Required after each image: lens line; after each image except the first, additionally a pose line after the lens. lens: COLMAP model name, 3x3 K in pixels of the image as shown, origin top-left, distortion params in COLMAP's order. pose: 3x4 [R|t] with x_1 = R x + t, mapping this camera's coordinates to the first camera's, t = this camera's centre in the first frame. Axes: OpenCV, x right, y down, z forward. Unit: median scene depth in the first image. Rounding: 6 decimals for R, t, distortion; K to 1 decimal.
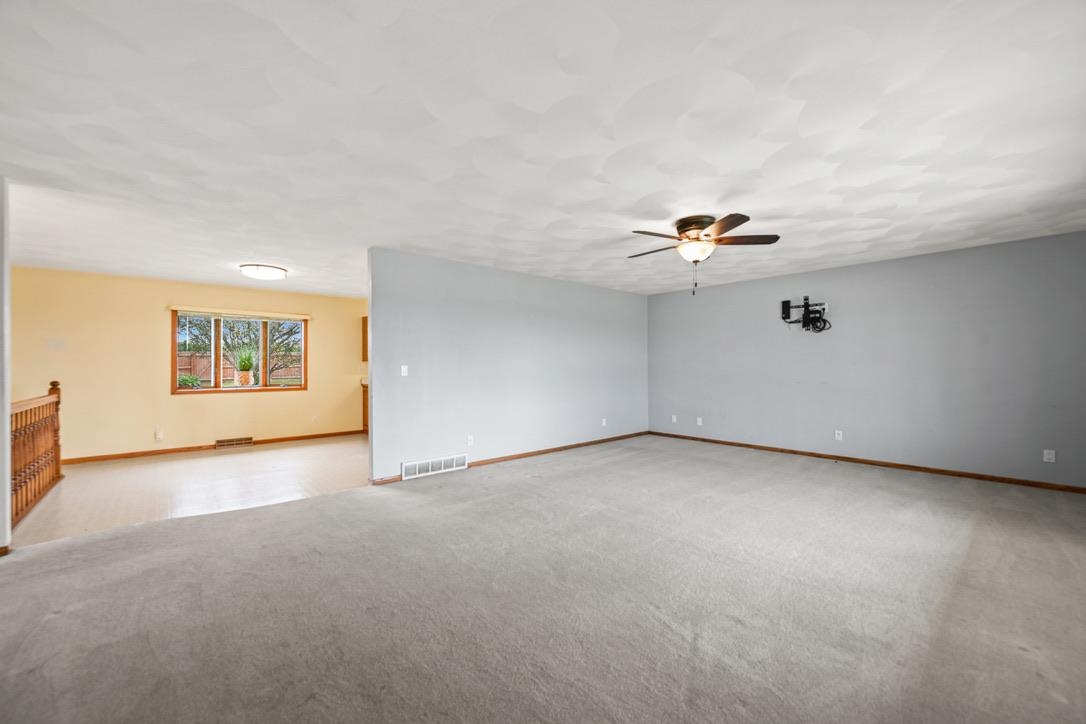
lens RADIAL K [[429.4, 0, 540.8], [0, 429.4, 357.8], [0, 0, 1]] dist [-0.000320, -0.000343]
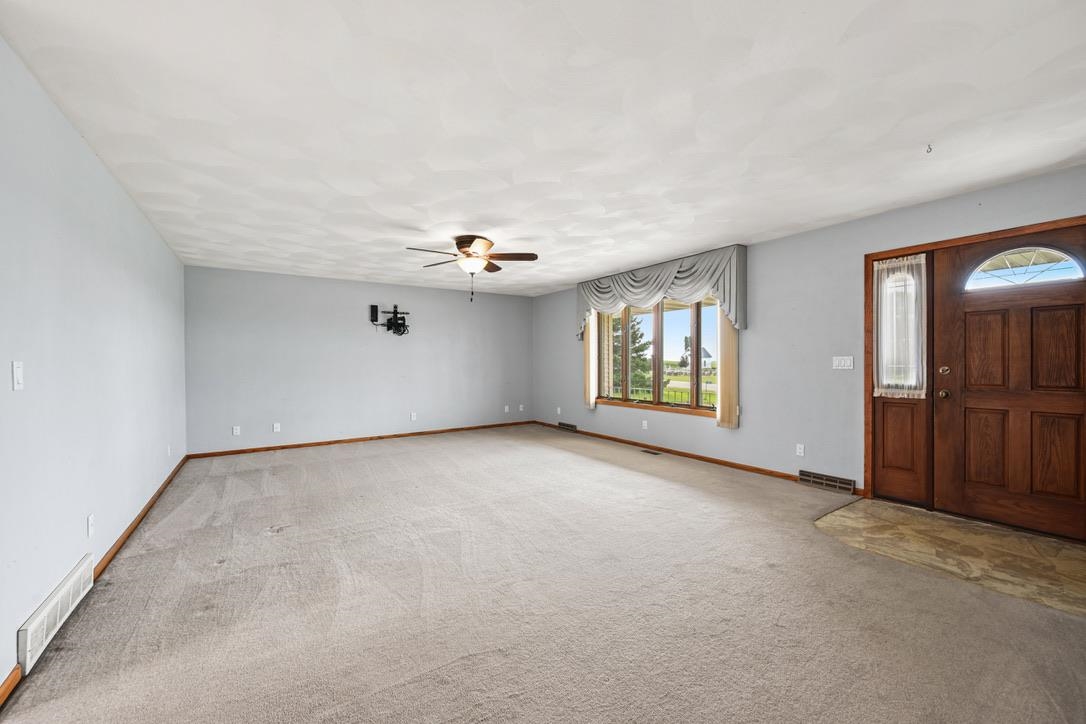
lens RADIAL K [[429.4, 0, 550.5], [0, 429.4, 362.3], [0, 0, 1]] dist [-0.000320, -0.000343]
pose [[0.122748, -0.000882, 0.992437, -0.589262], [-0.012642, 0.999917, 0.002452, 0.010128], [-0.992357, -0.012847, 0.122727, 0.478160]]
